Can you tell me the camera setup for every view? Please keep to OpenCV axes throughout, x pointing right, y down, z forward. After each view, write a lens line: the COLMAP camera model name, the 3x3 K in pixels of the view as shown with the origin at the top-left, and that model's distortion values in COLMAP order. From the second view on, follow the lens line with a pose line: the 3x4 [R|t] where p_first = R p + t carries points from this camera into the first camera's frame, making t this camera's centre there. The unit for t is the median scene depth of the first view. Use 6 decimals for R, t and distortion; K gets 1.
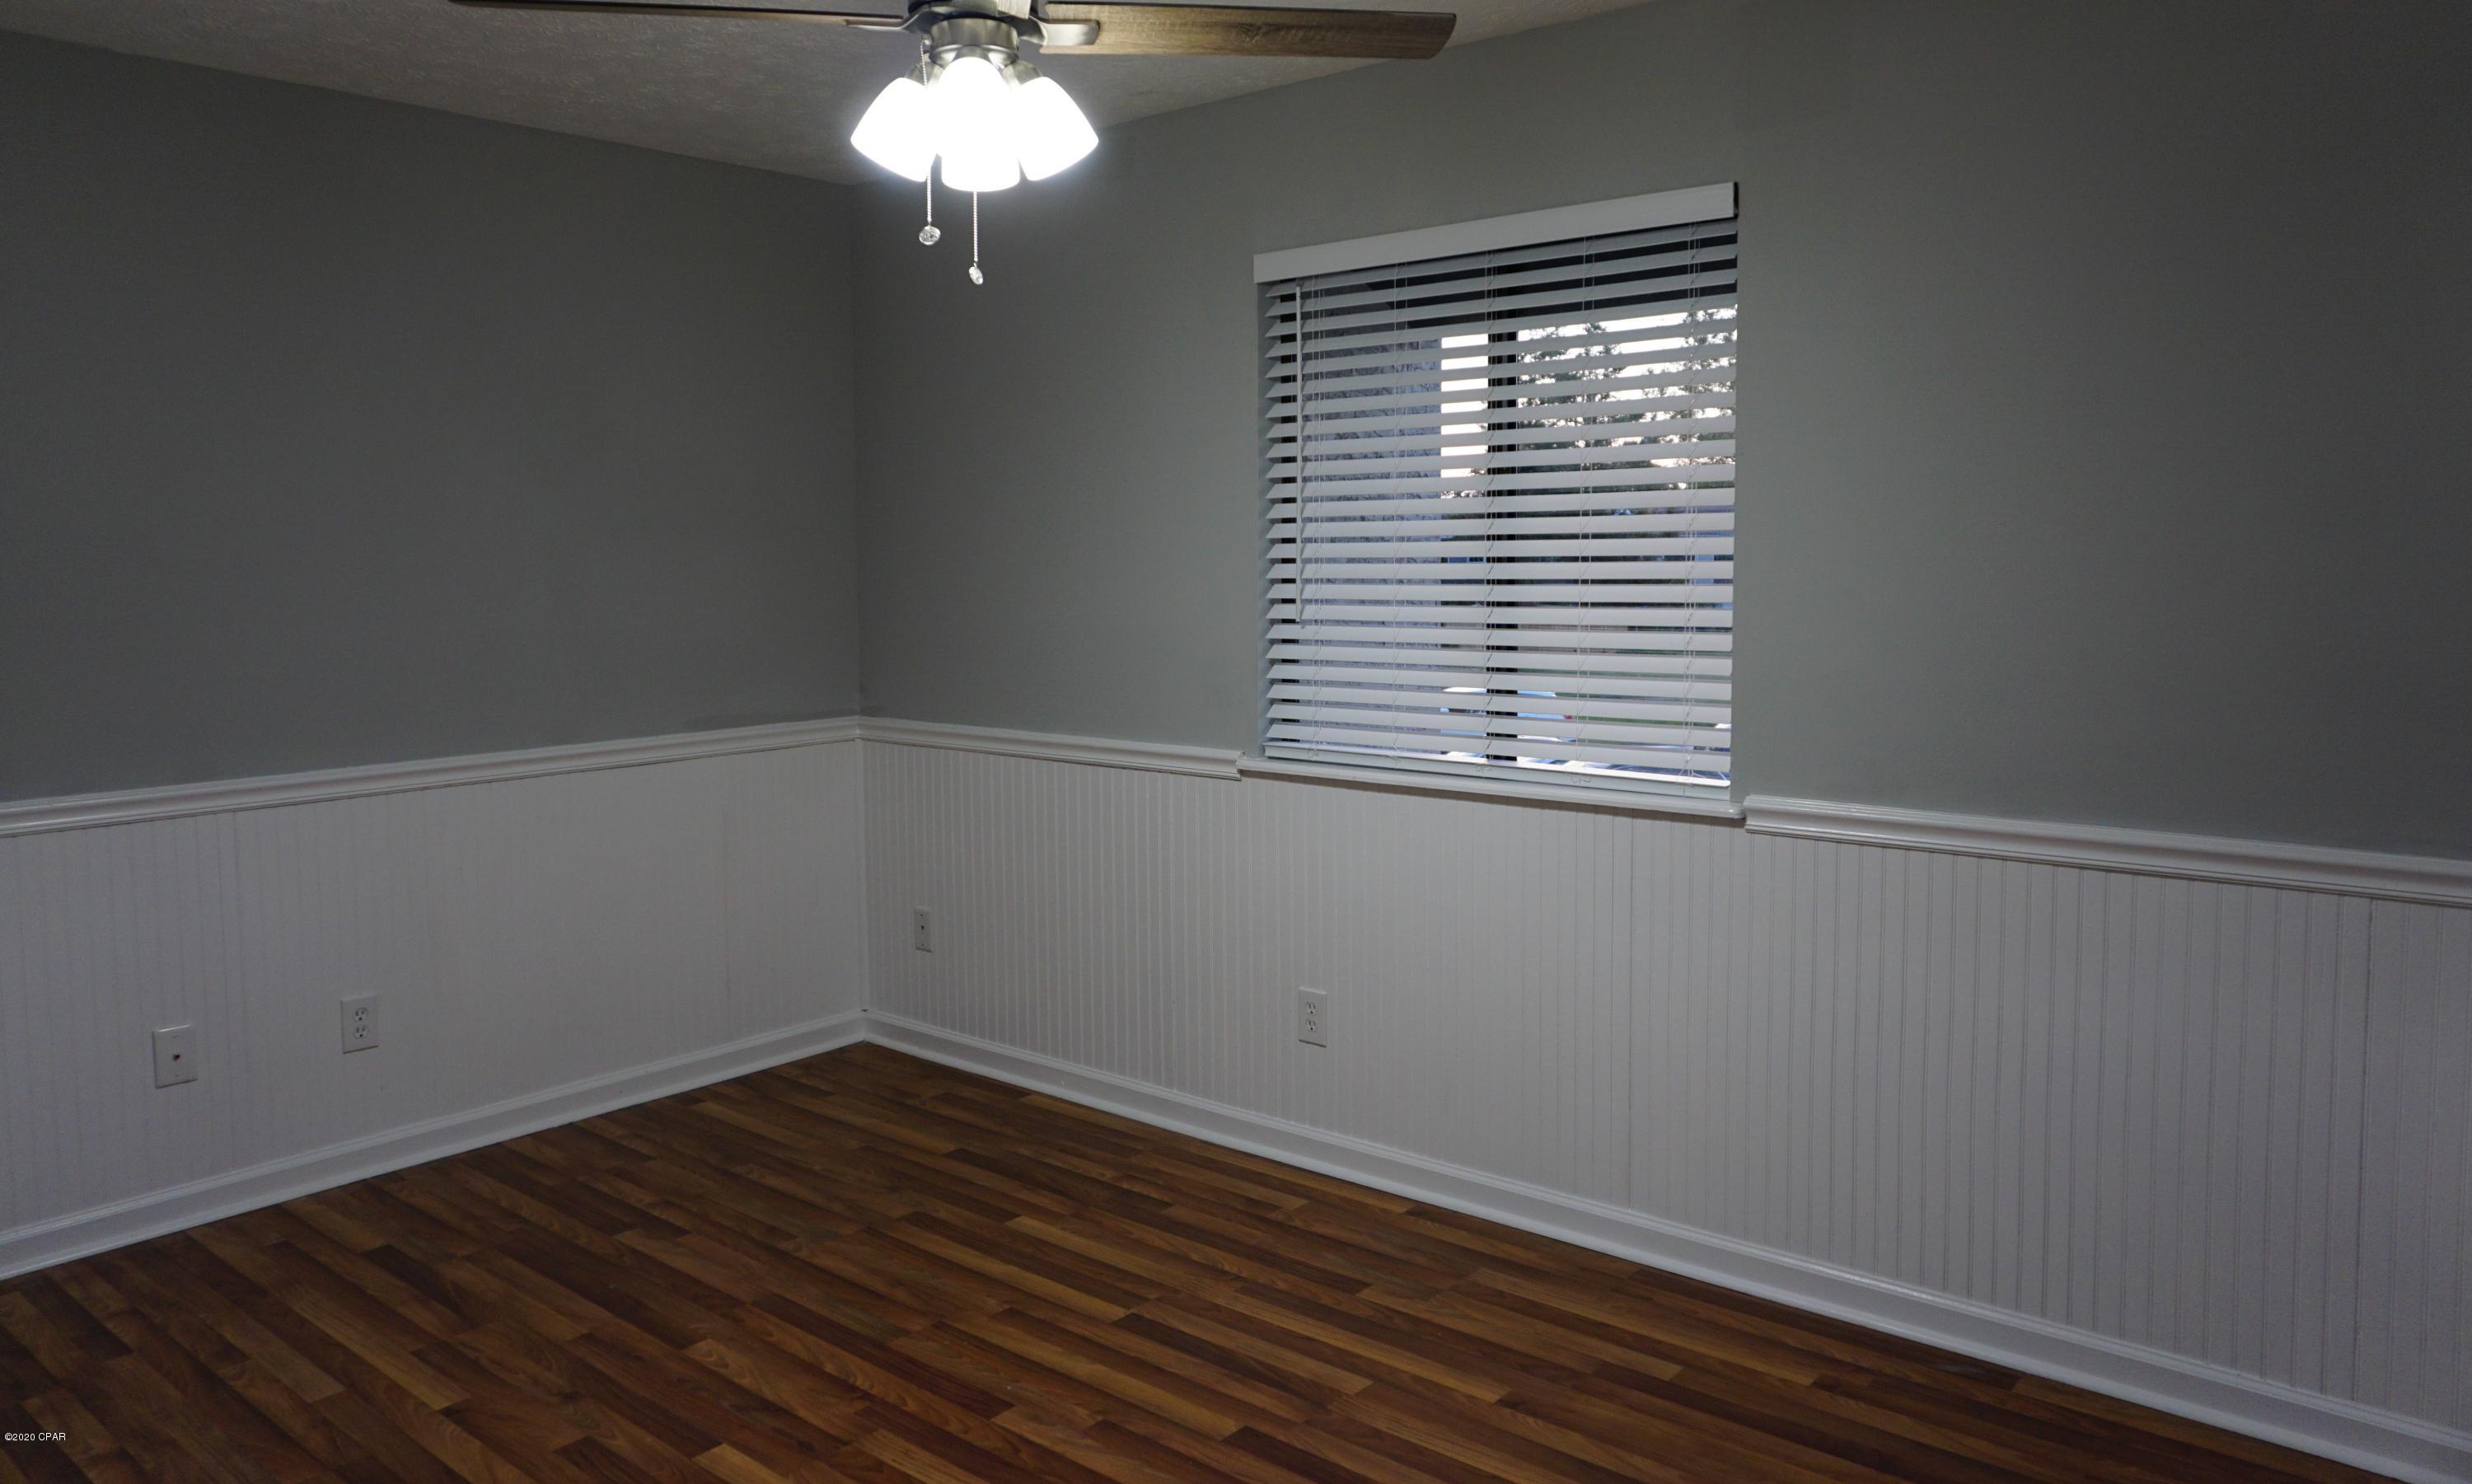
lens RADIAL K [[1706.3, 0, 1211.2], [0, 1706.3, 737.9], [0, 0, 1]] dist [-0.014938, 0.000048]
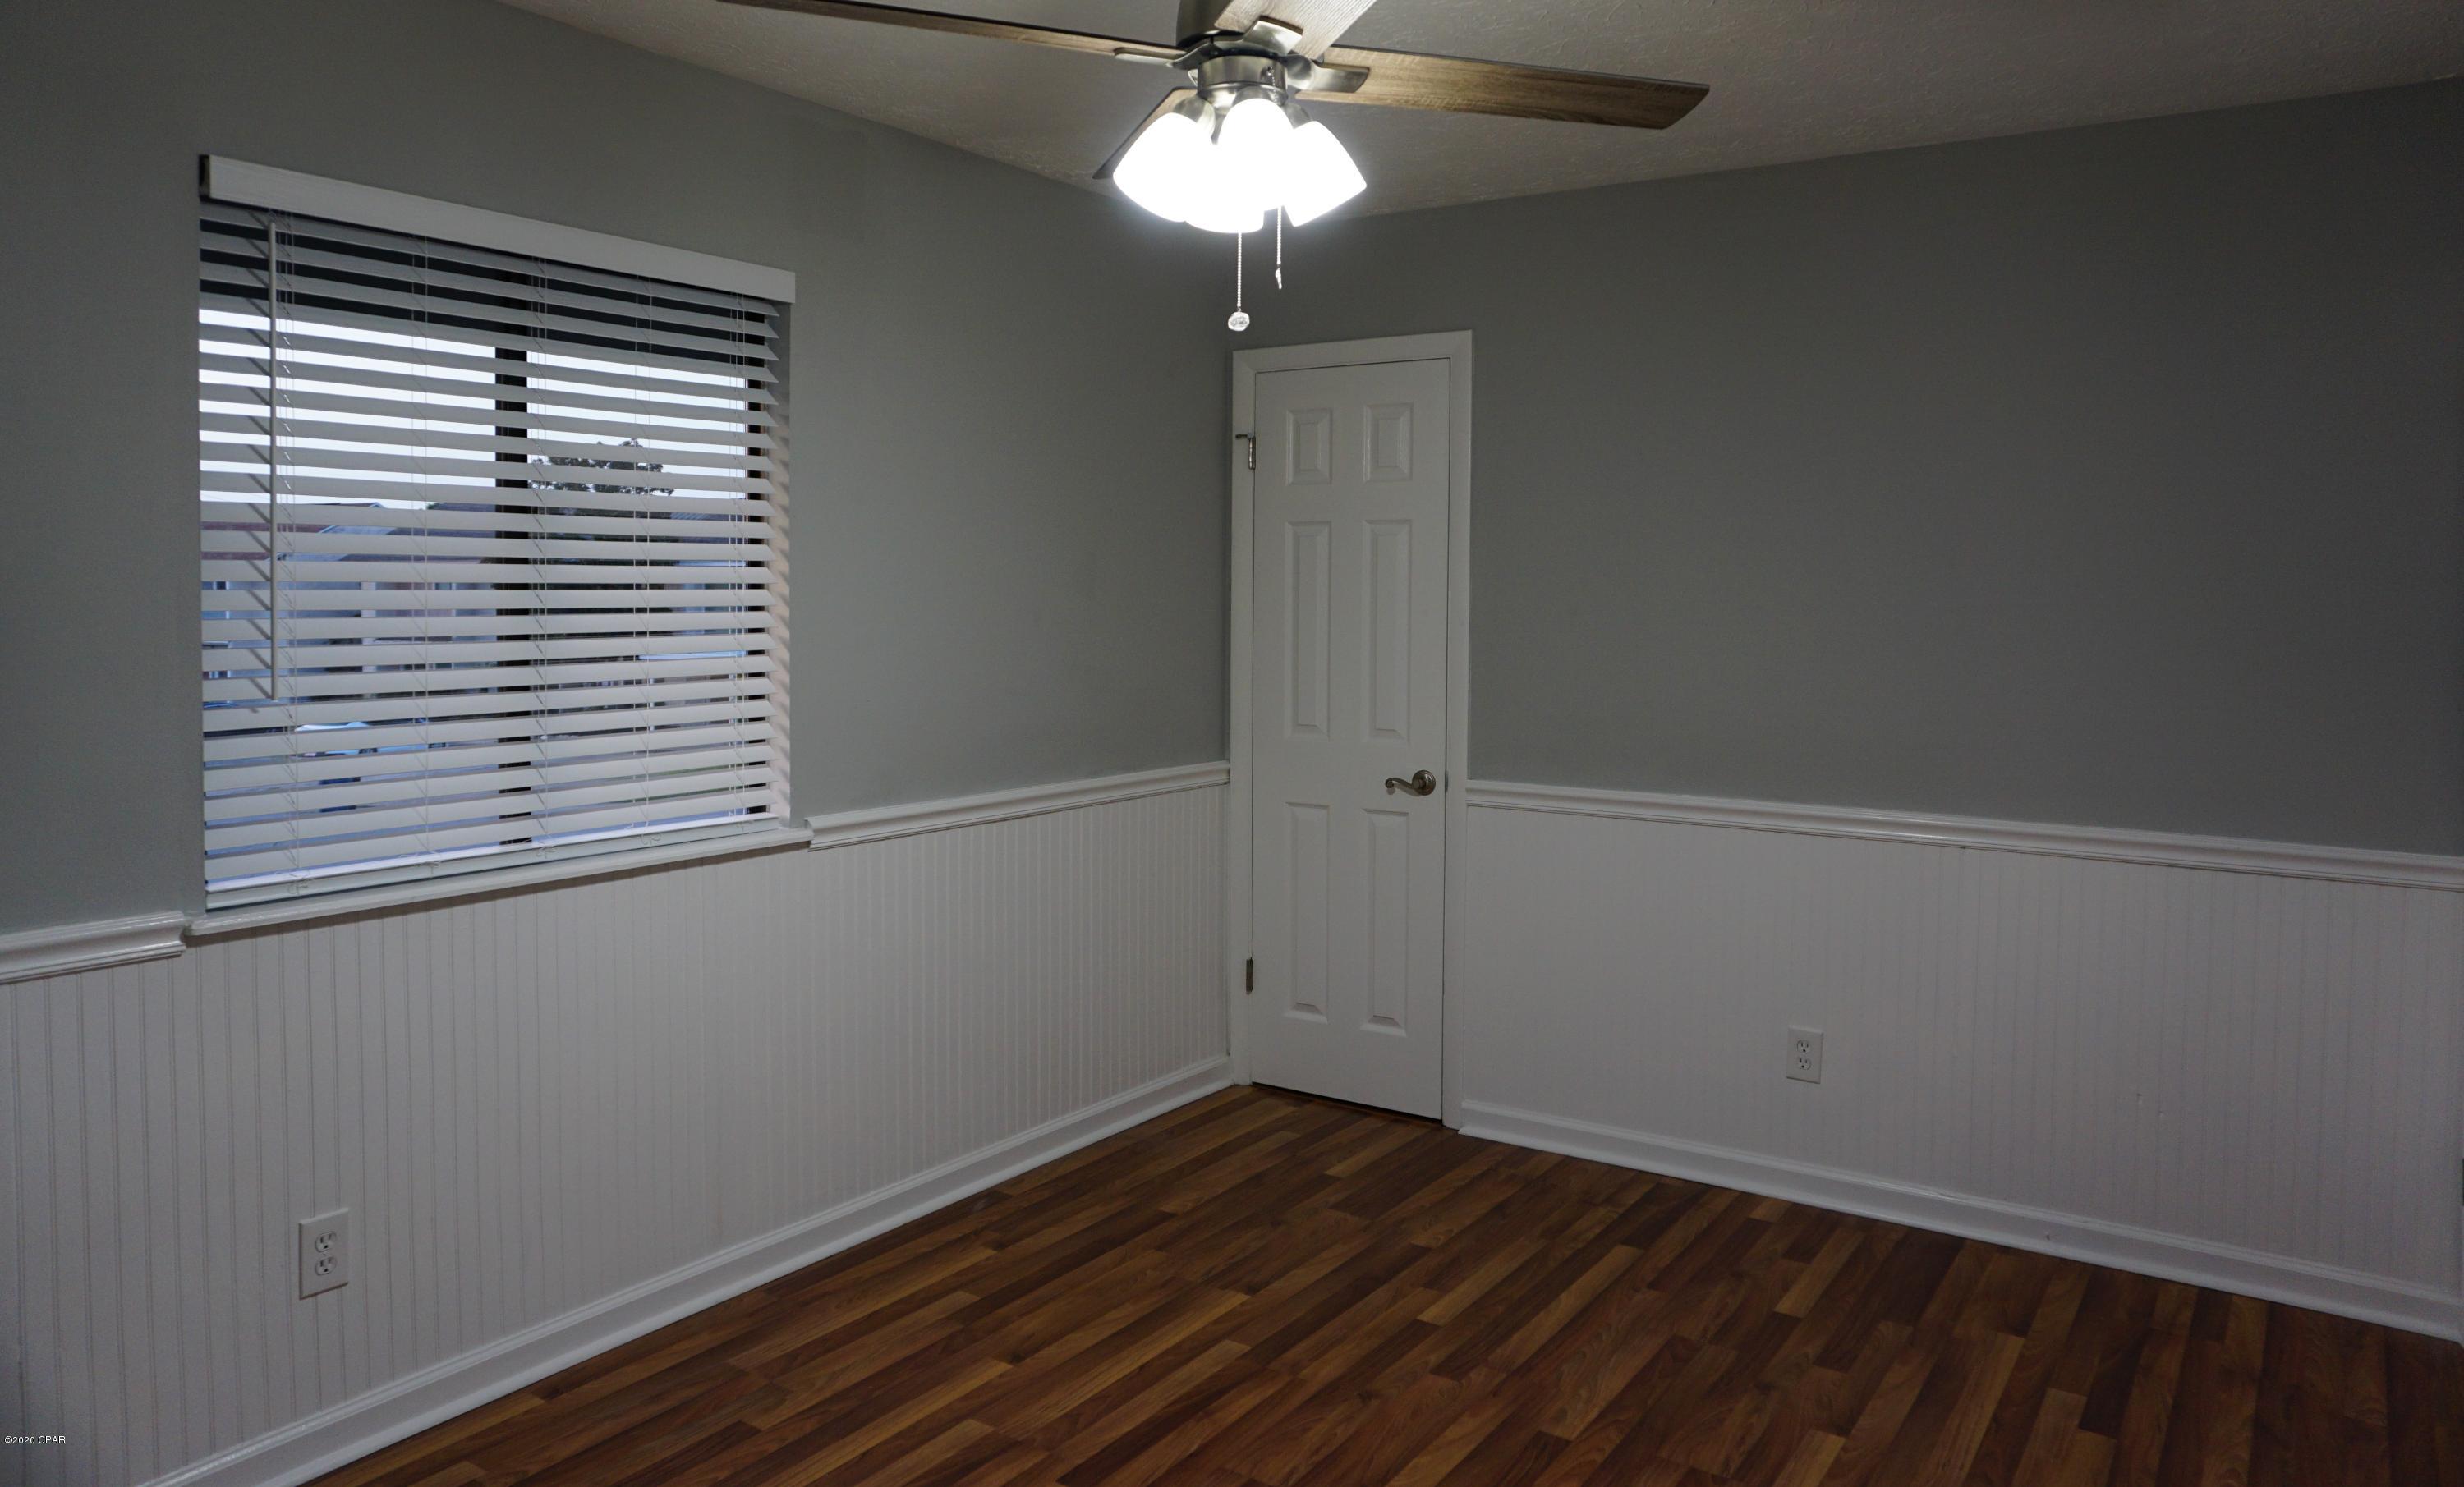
lens RADIAL K [[1700.5, 0, 1207.3], [0, 1700.5, 739.4], [0, 0, 1]] dist [-0.014938, 0.000048]
pose [[-0.114570, -0.079843, 0.990201, -0.834393], [0.101611, 0.990595, 0.091631, -0.095414], [-0.988205, 0.111114, -0.105379, 0.862243]]
